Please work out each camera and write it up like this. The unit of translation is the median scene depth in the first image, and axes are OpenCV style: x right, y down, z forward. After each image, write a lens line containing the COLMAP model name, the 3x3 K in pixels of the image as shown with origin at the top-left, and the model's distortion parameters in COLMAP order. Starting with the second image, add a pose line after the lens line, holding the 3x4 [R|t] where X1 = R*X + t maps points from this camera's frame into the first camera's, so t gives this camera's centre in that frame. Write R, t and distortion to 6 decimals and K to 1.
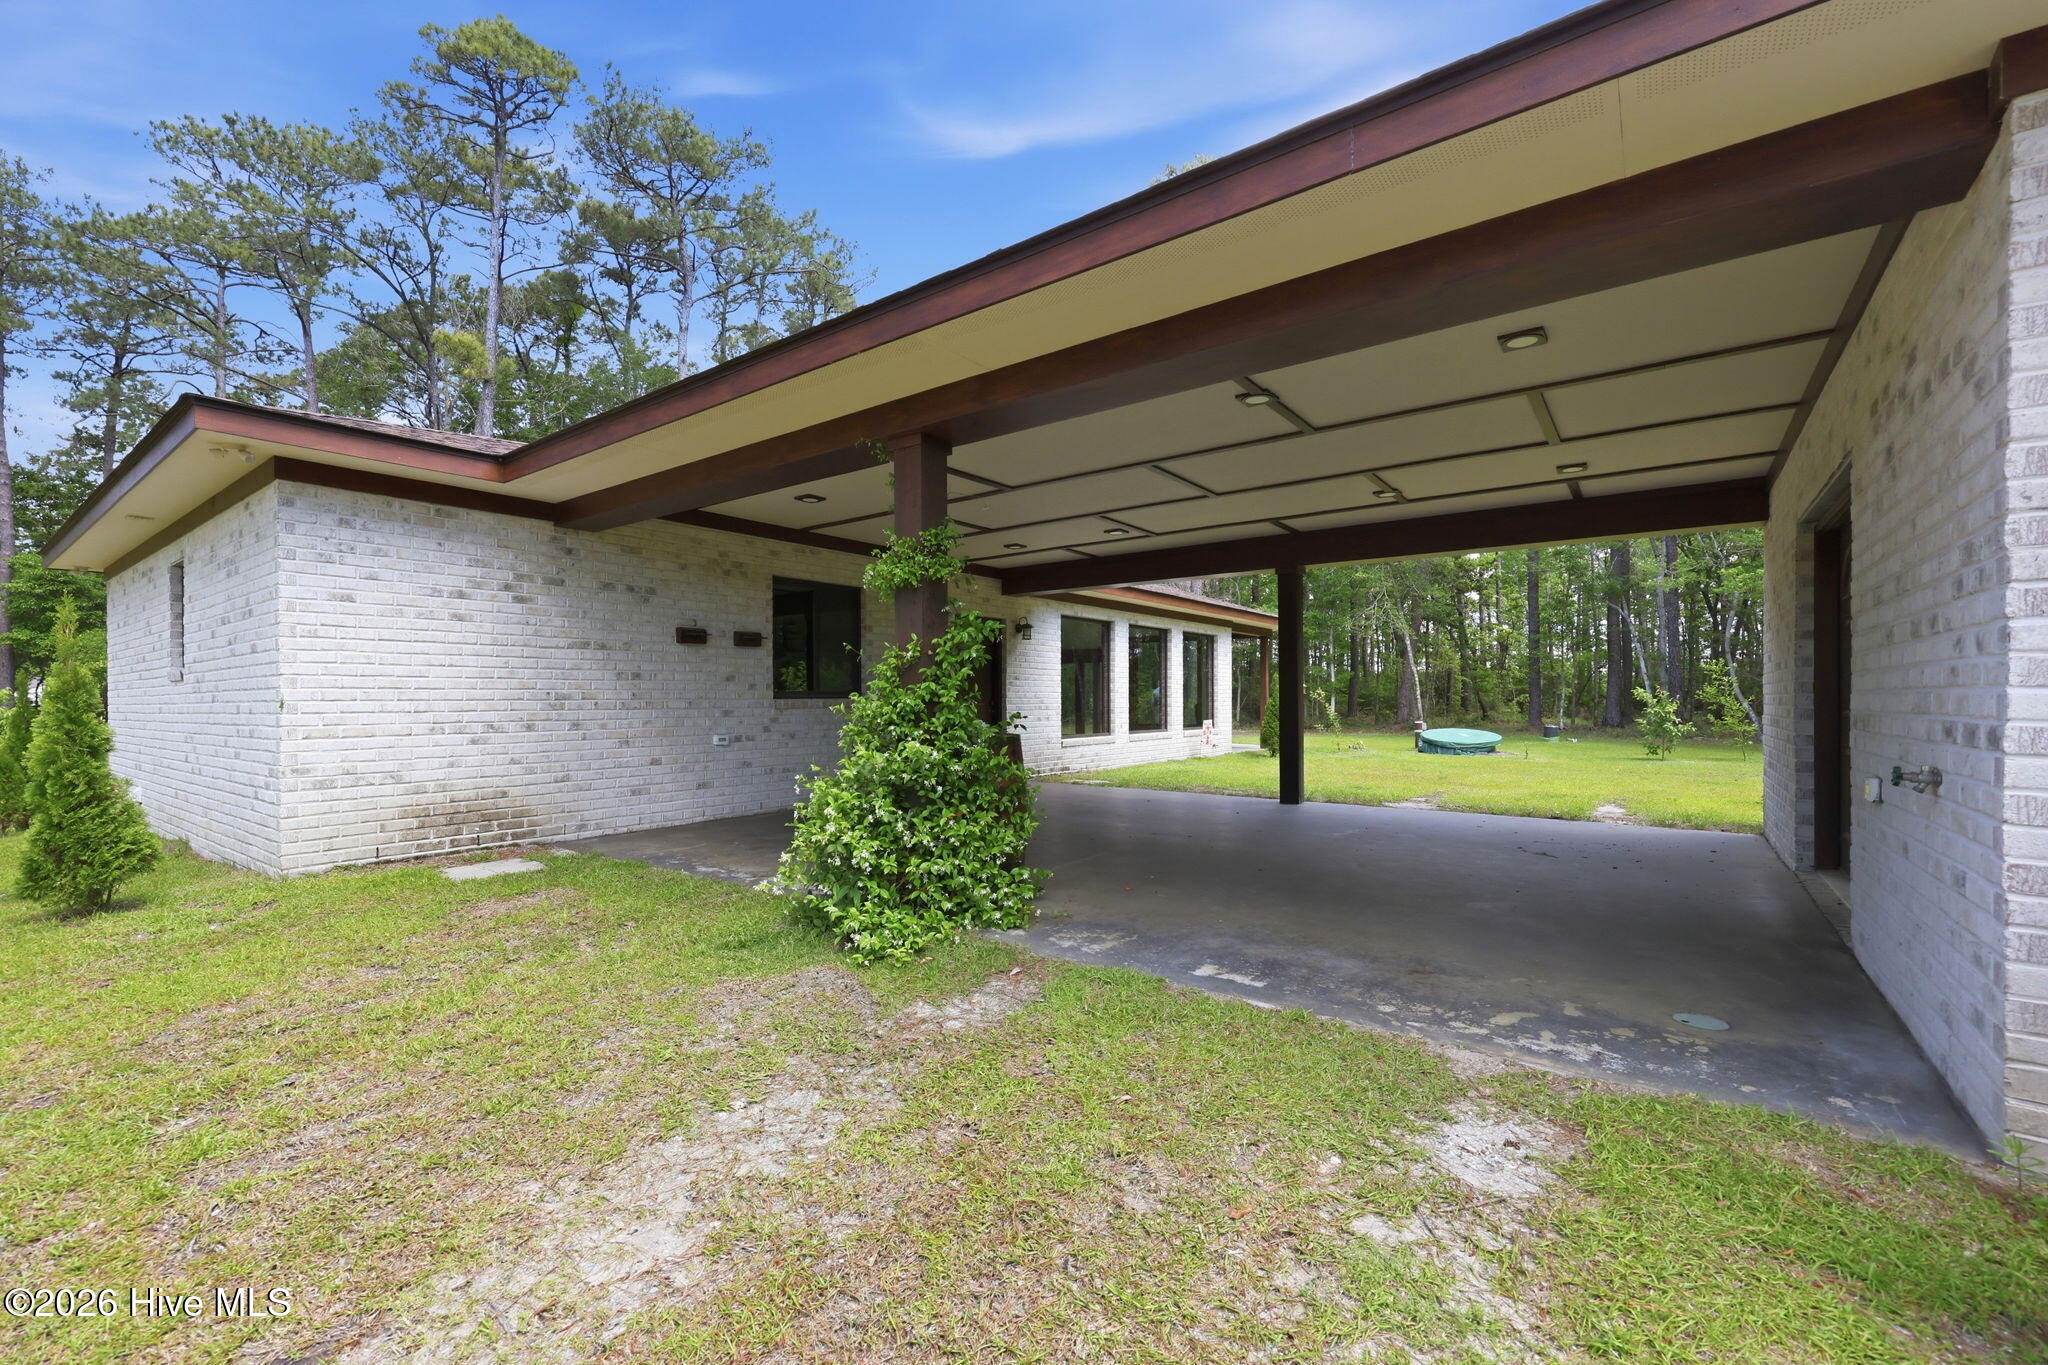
lens RADIAL K [[846.7, 0, 1019.4], [0, 846.7, 697.9], [0, 0, 1]] dist [0.002715, 0.000211]
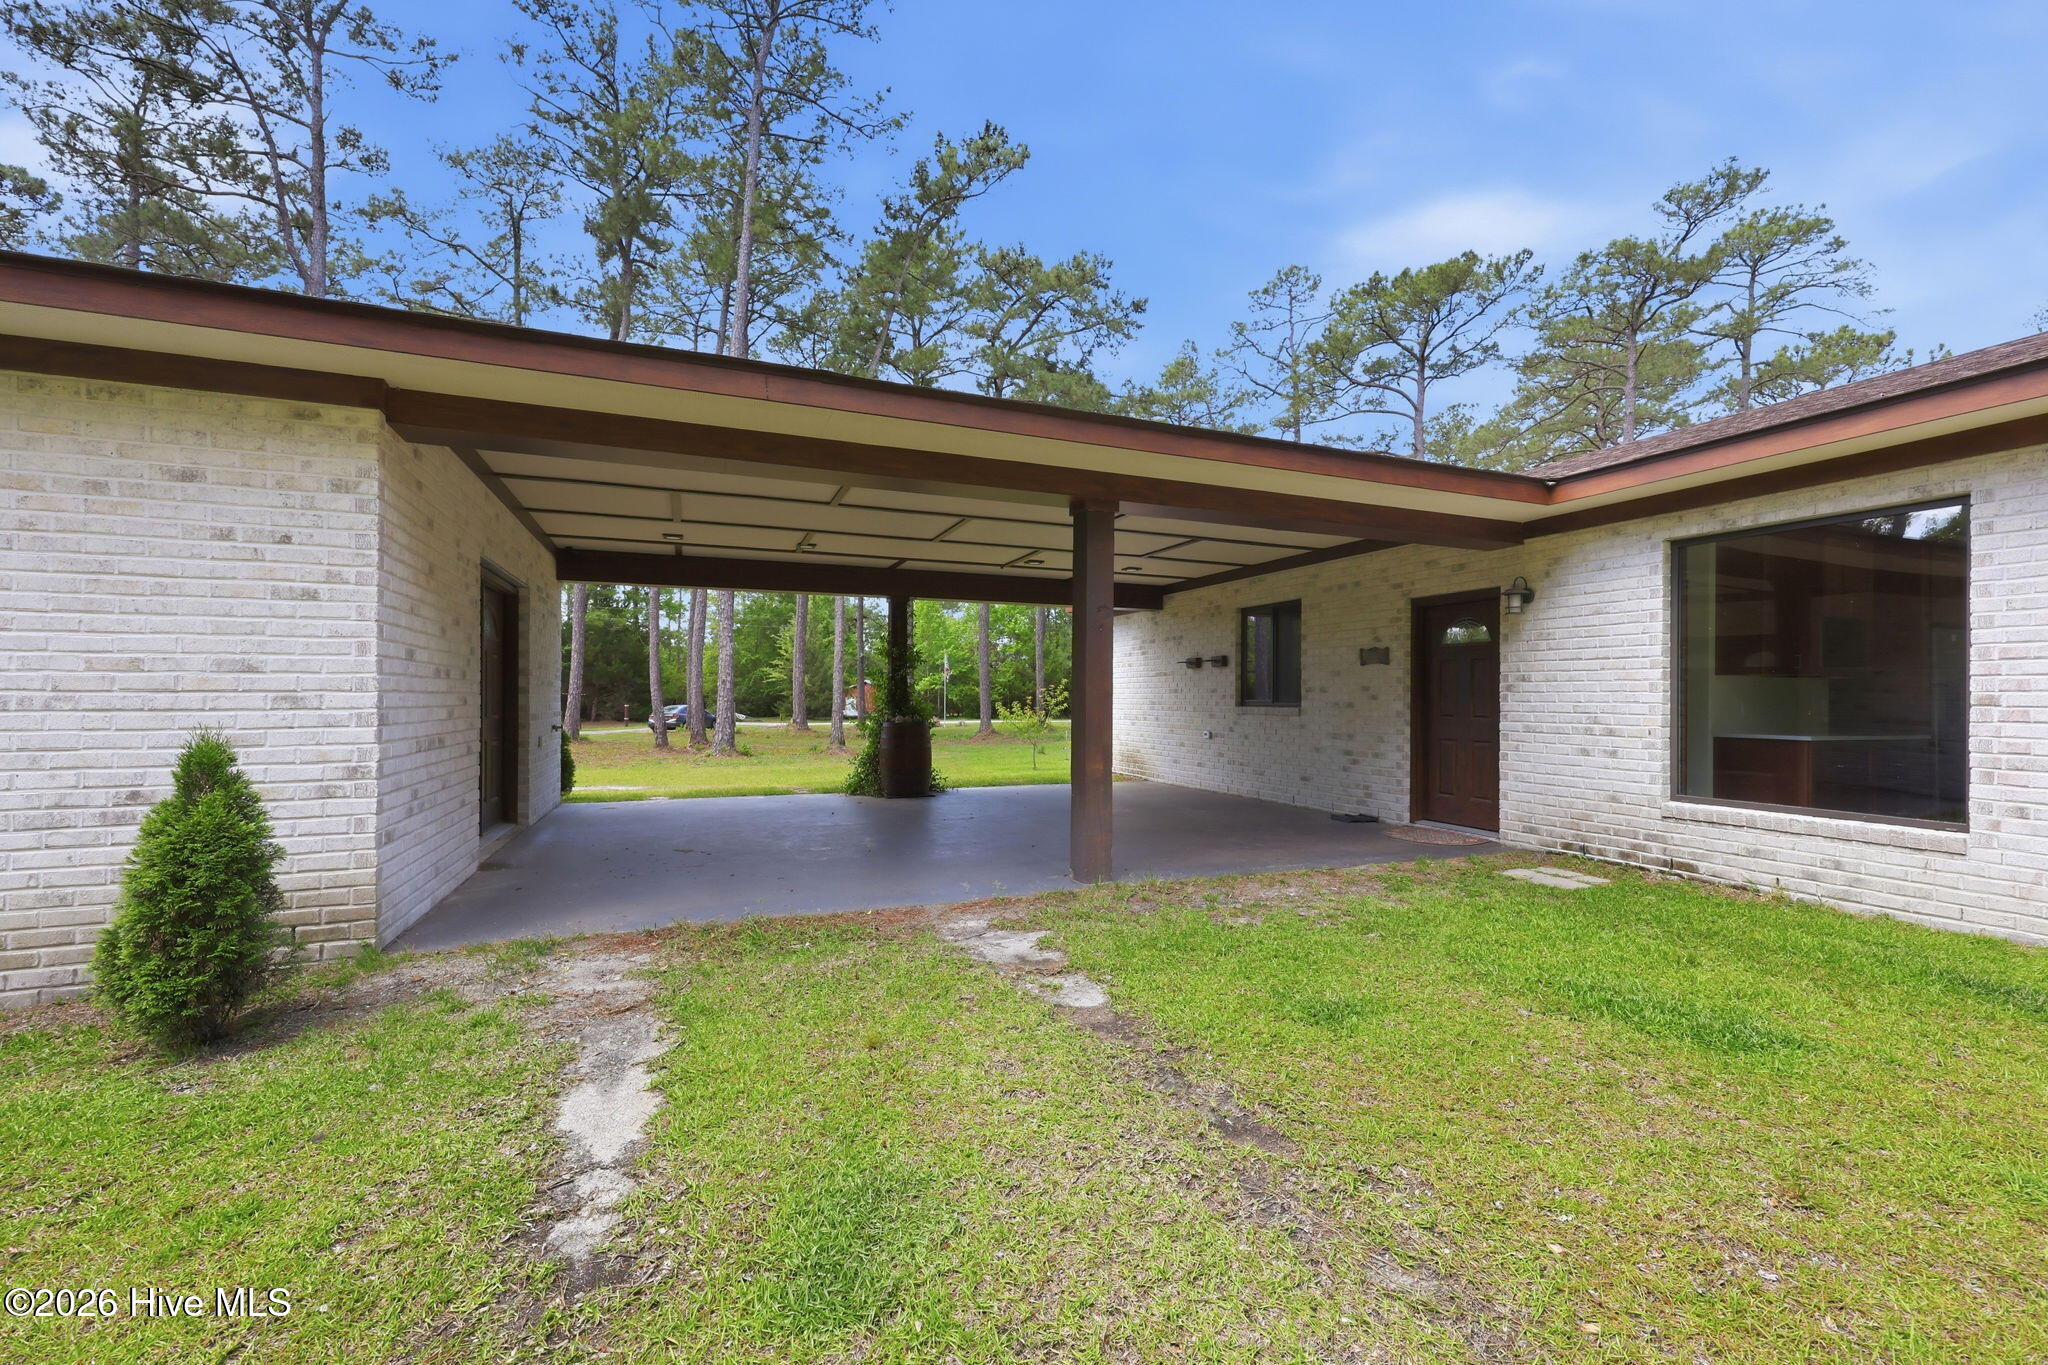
lens RADIAL K [[846.7, 0, 1019.4], [0, 846.7, 697.9], [0, 0, 1]] dist [0.002715, 0.000211]
pose [[-0.516659, 0.001598, -0.856190, 0.996170], [-0.003272, 0.999987, 0.003841, -0.015507], [0.856185, 0.004786, -0.516647, 1.423790]]
